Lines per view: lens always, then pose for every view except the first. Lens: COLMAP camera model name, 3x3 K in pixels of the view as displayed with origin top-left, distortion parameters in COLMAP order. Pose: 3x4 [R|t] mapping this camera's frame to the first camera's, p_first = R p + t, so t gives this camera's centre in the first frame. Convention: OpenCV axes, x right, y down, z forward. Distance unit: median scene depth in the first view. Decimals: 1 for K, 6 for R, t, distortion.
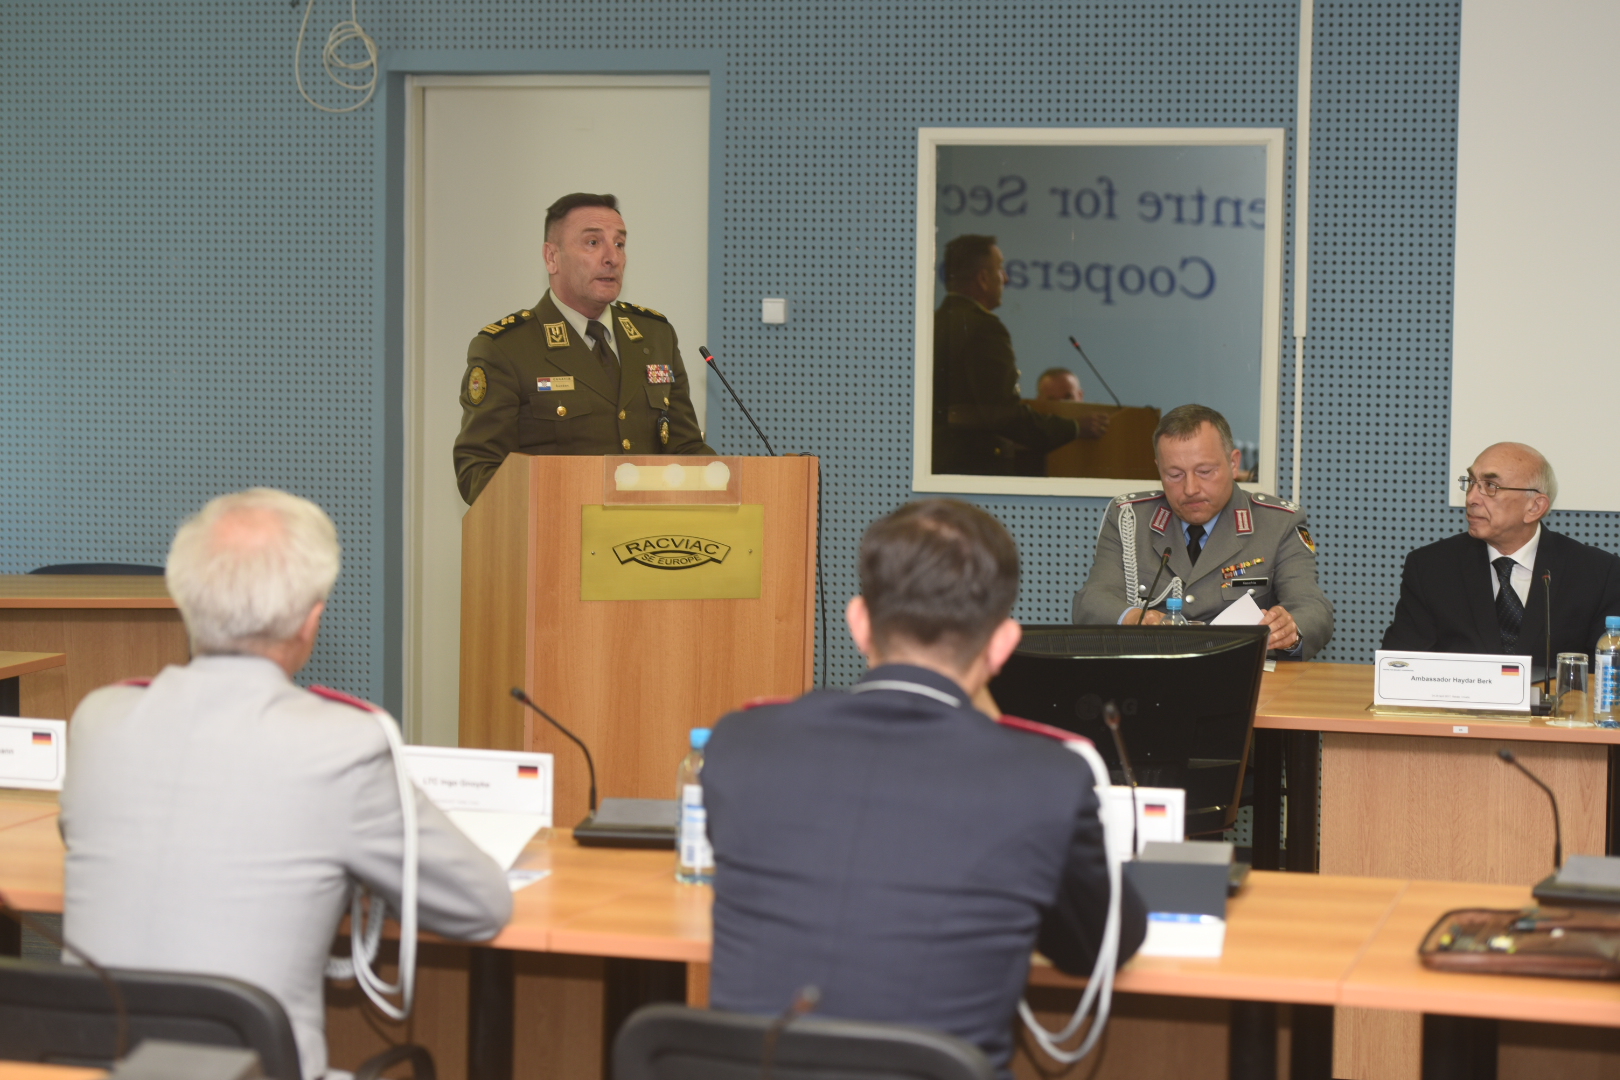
lens RADIAL K [[3926.9, 0, 801.3], [0, 3926.9, 538.9], [0, 0, 1]] dist [0.324775, 0.000000]
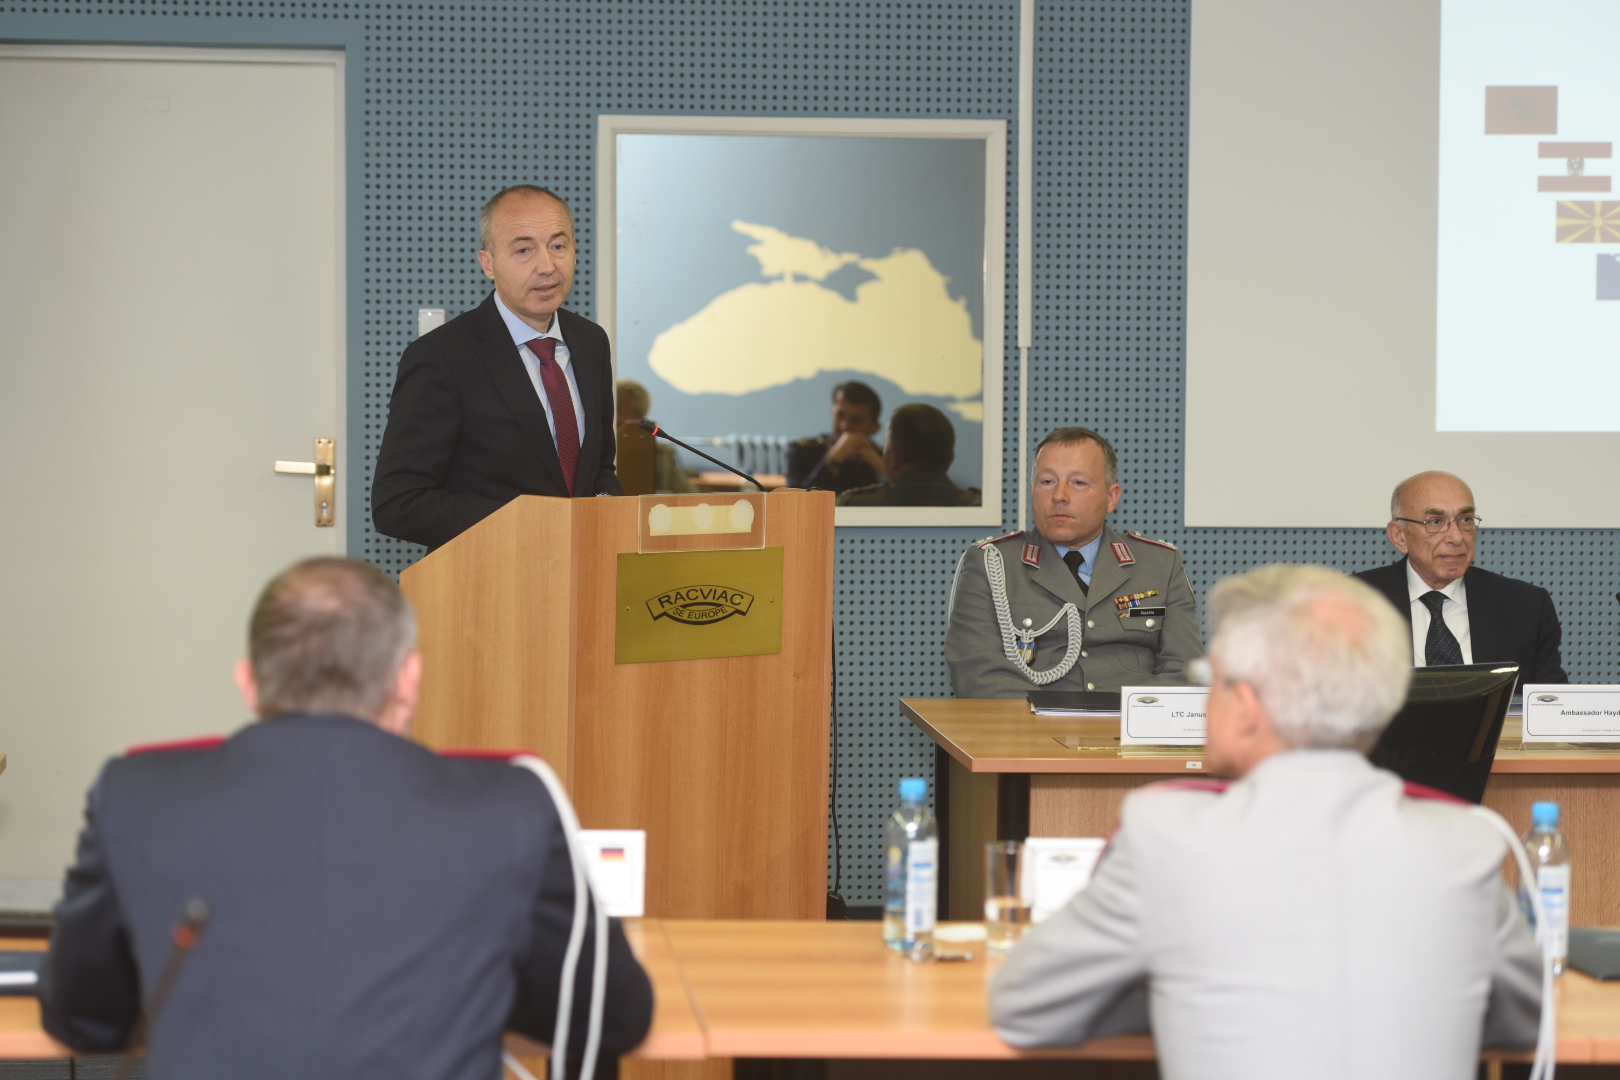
lens RADIAL K [[4372.1, 0, 814.7], [0, 4372.1, 537.9], [0, 0, 1]] dist [0.382736, 0.000000]
pose [[0.932512, -0.029097, 0.359964, -0.287993], [0.030713, 0.999527, 0.001233, -0.009512], [-0.359829, 0.009906, 0.932966, 0.067052]]
